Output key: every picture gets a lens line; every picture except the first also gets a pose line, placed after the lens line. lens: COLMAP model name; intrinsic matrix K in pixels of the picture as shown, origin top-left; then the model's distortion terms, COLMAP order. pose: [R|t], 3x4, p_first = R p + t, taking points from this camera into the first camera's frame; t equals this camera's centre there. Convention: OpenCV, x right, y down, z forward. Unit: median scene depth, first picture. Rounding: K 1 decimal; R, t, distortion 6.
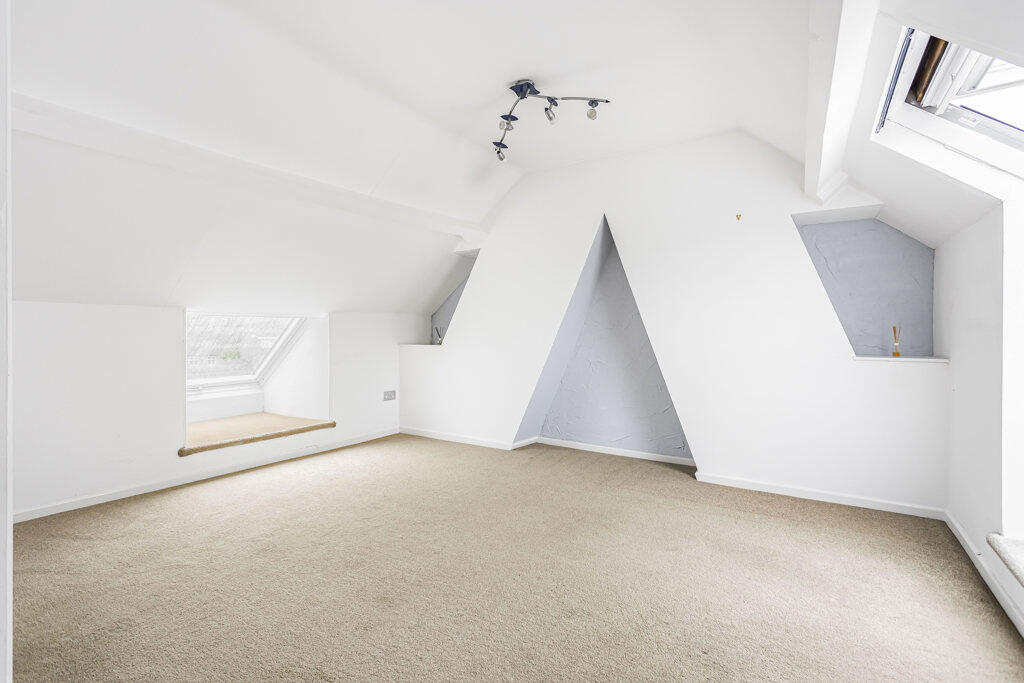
lens RADIAL K [[493.3, 0, 511.9], [0, 493.3, 346.8], [0, 0, 1]] dist [0.002991, 0.000737]
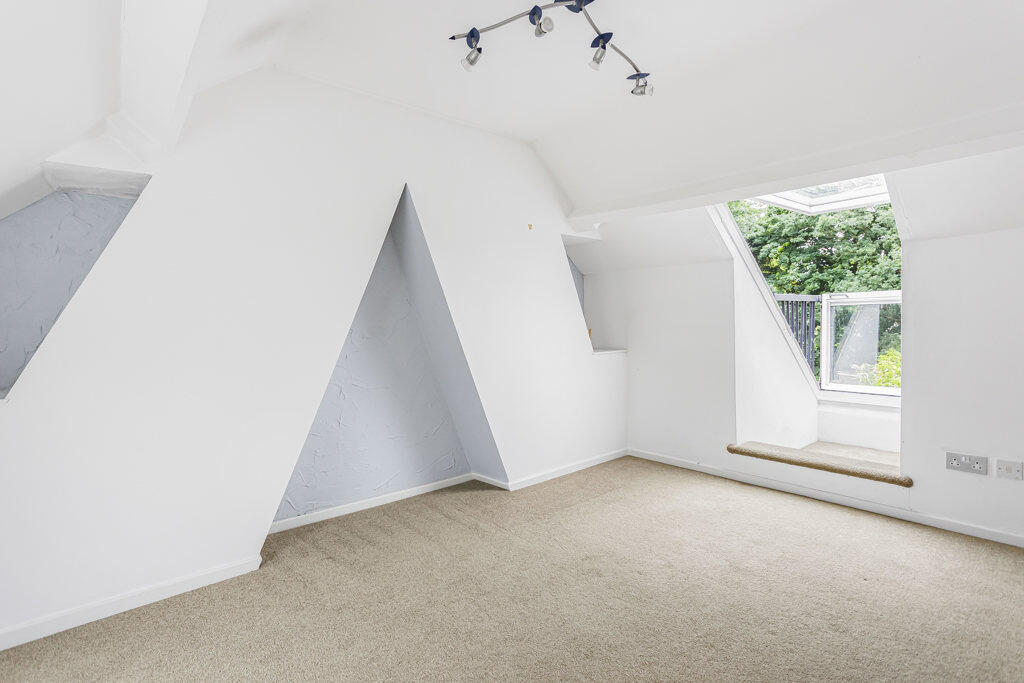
lens RADIAL K [[493.3, 0, 511.9], [0, 493.3, 346.8], [0, 0, 1]] dist [0.002991, 0.000737]
pose [[0.305282, -0.057729, 0.950511, -0.453834], [0.053608, 0.997620, 0.043373, -0.046596], [-0.950752, 0.037714, 0.307650, 0.591386]]
